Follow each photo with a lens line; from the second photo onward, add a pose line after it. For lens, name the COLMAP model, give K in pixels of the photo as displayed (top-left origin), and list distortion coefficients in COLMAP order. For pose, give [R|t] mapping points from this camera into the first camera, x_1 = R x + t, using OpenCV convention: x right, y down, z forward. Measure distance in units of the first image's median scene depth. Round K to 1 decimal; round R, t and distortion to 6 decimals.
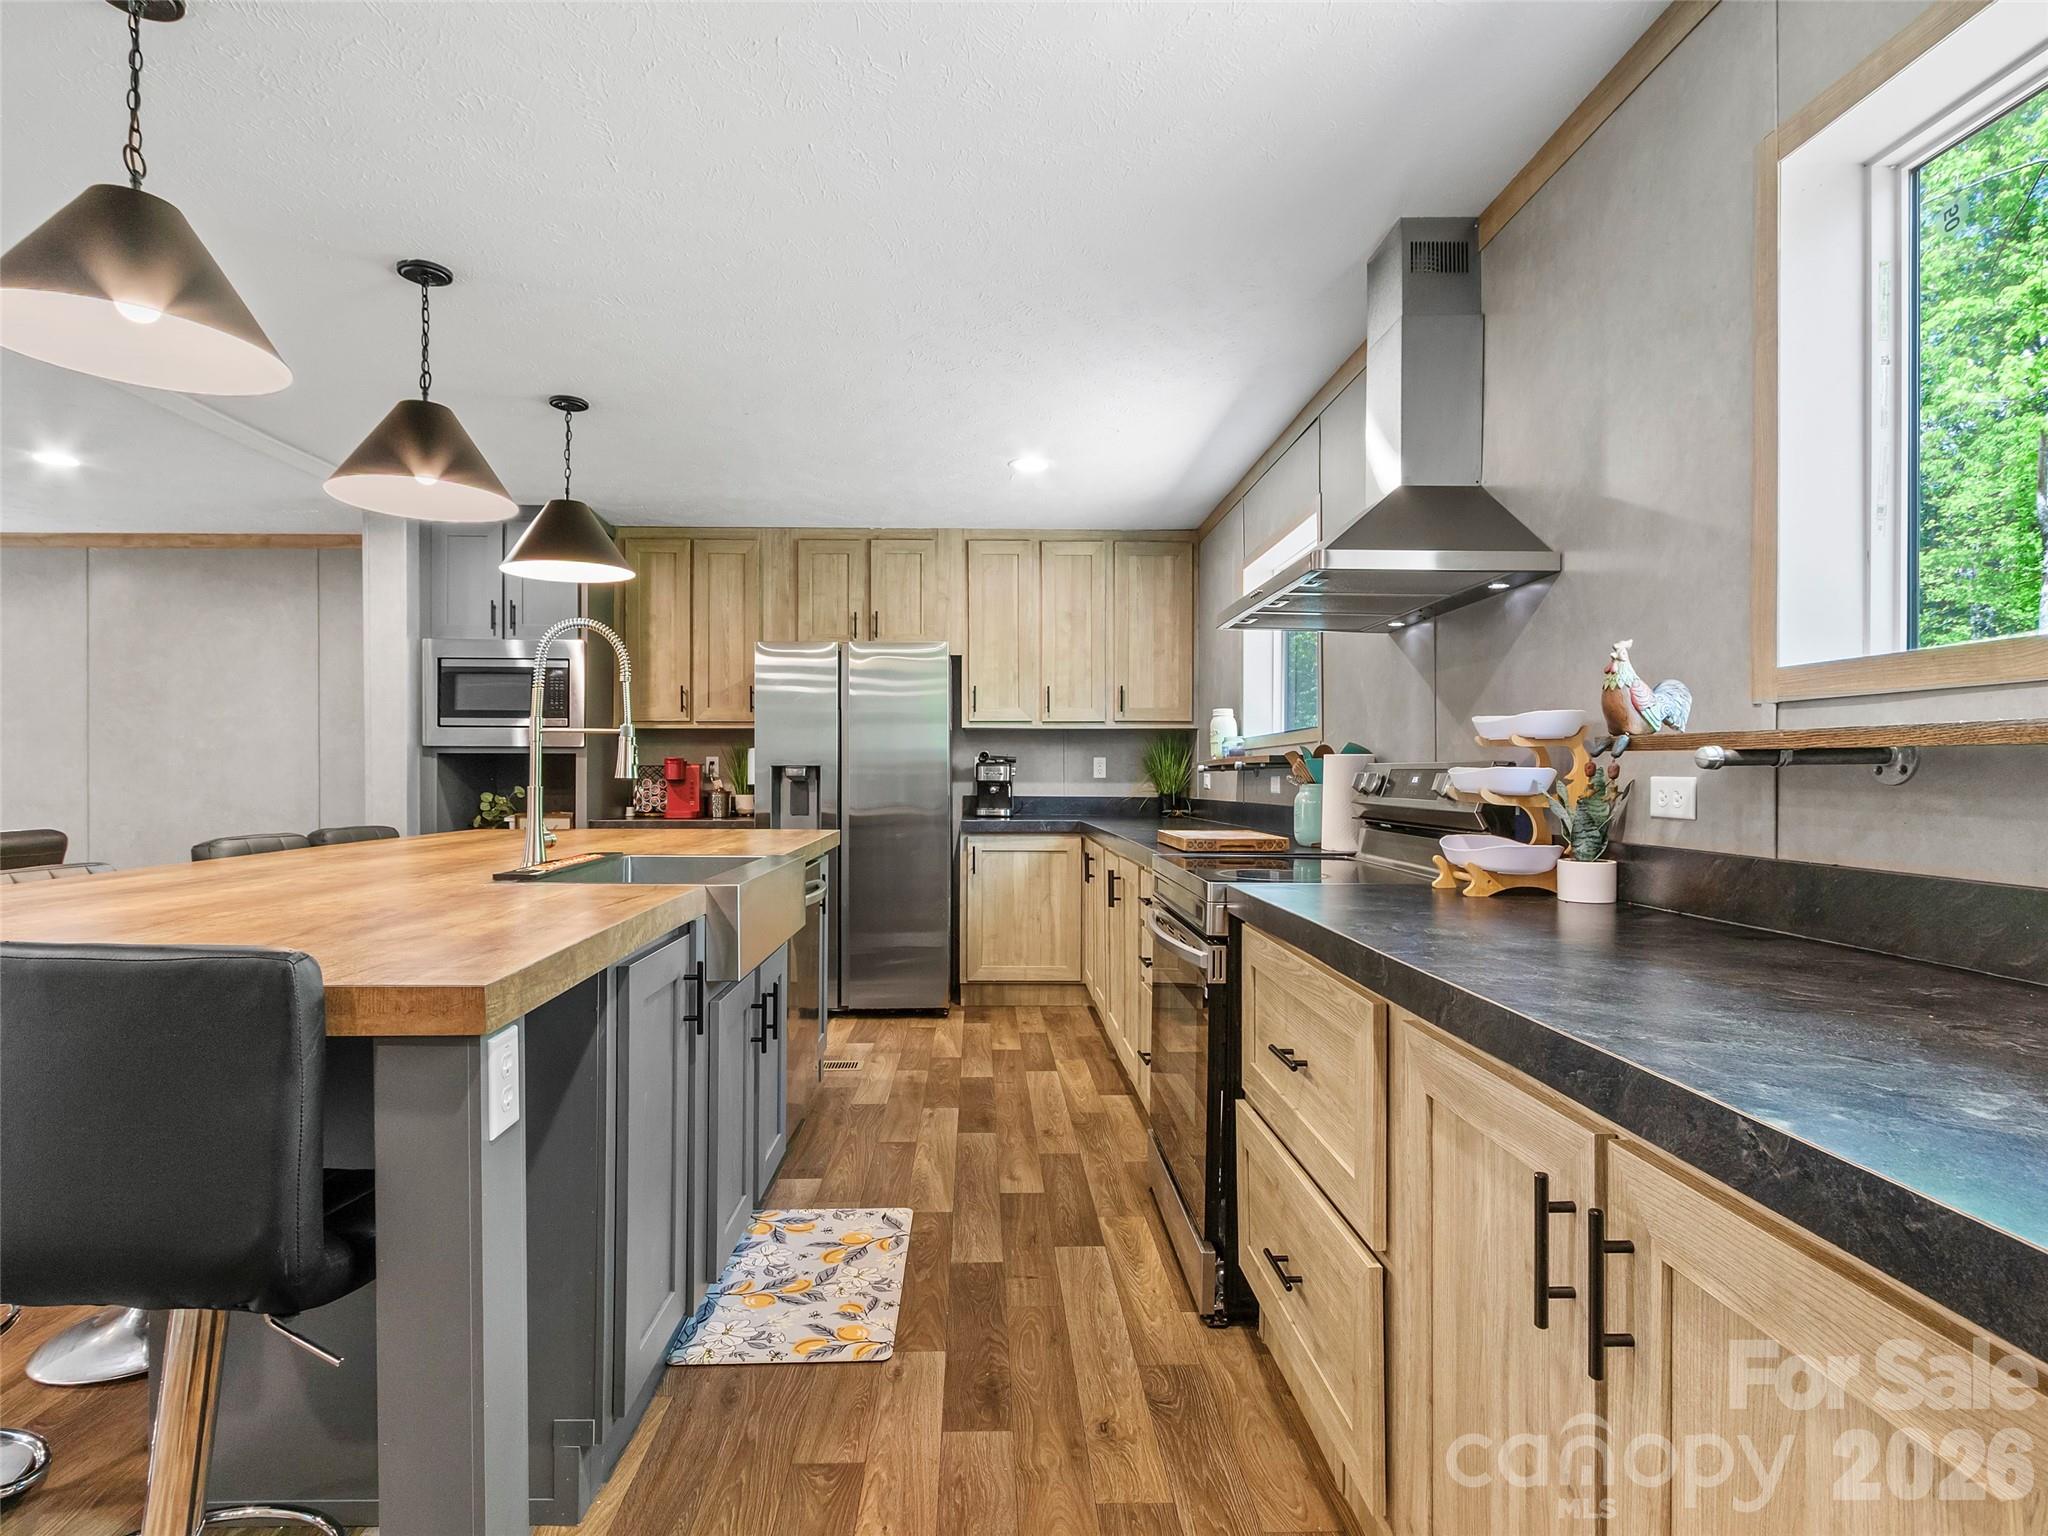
lens RADIAL K [[1055.7, 0, 1008.5], [0, 1055.7, 772.3], [0, 0, 1]] dist [0.000694, -0.000622]
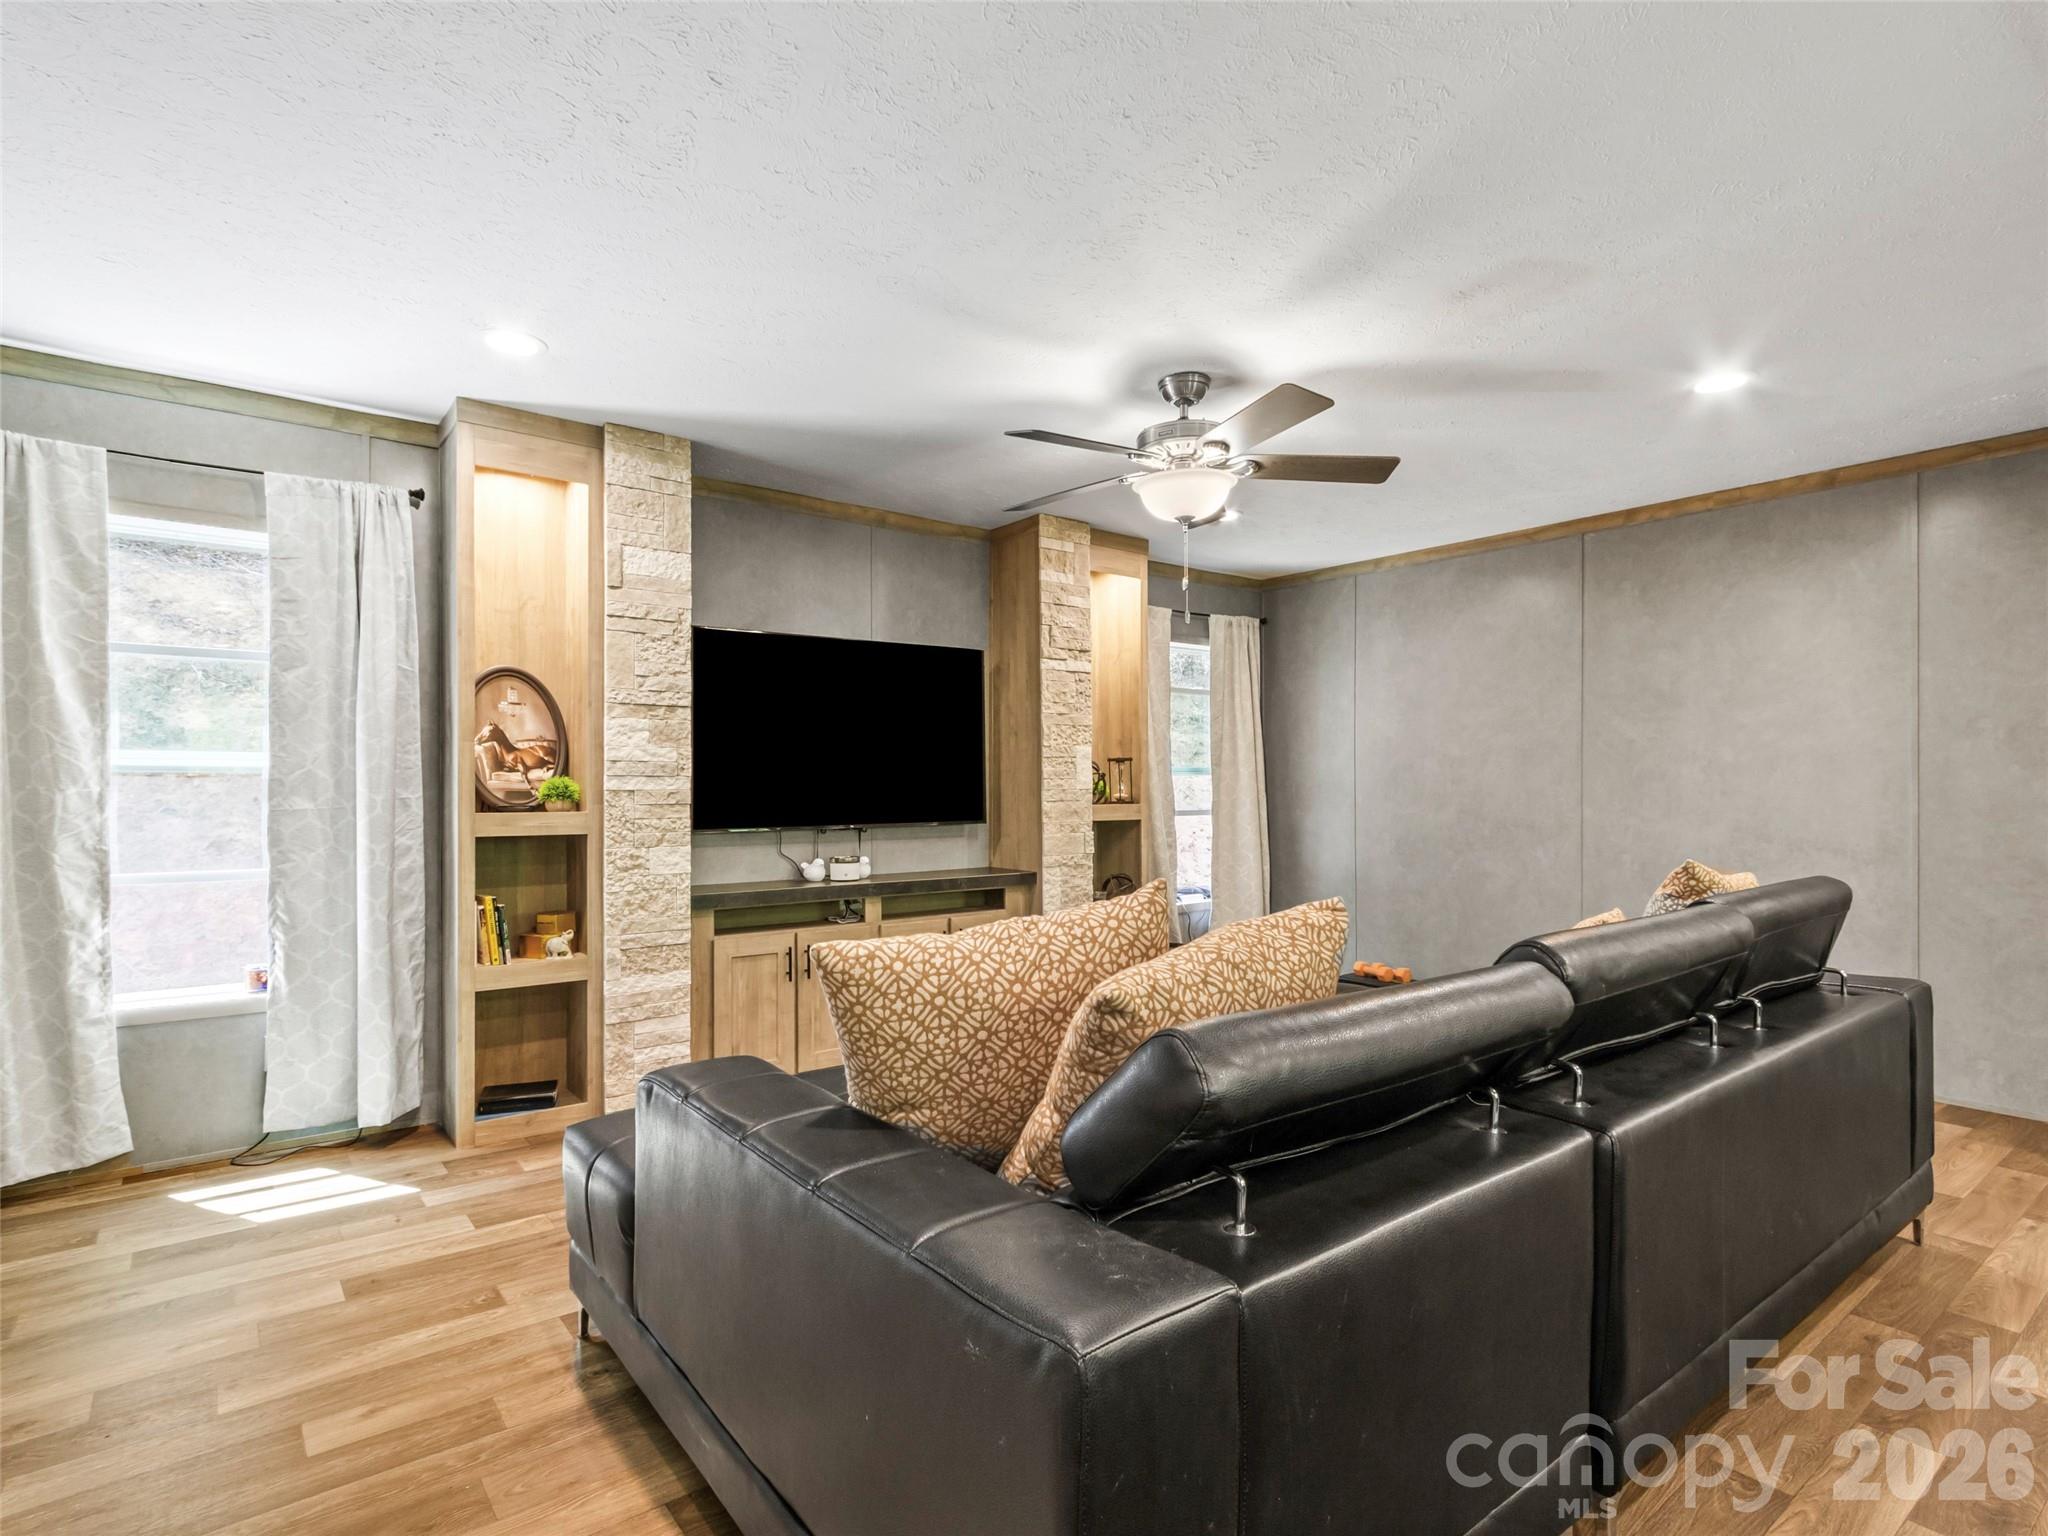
lens RADIAL K [[1048.1, 0, 1015.1], [0, 1048.1, 790.1], [0, 0, 1]] dist [0.002040, -0.001035]
pose [[0.586194, 0.003079, -0.810165, -0.698613], [-0.002744, 0.999995, 0.001816, -0.002584], [0.810166, 0.001159, 0.586199, 0.174020]]
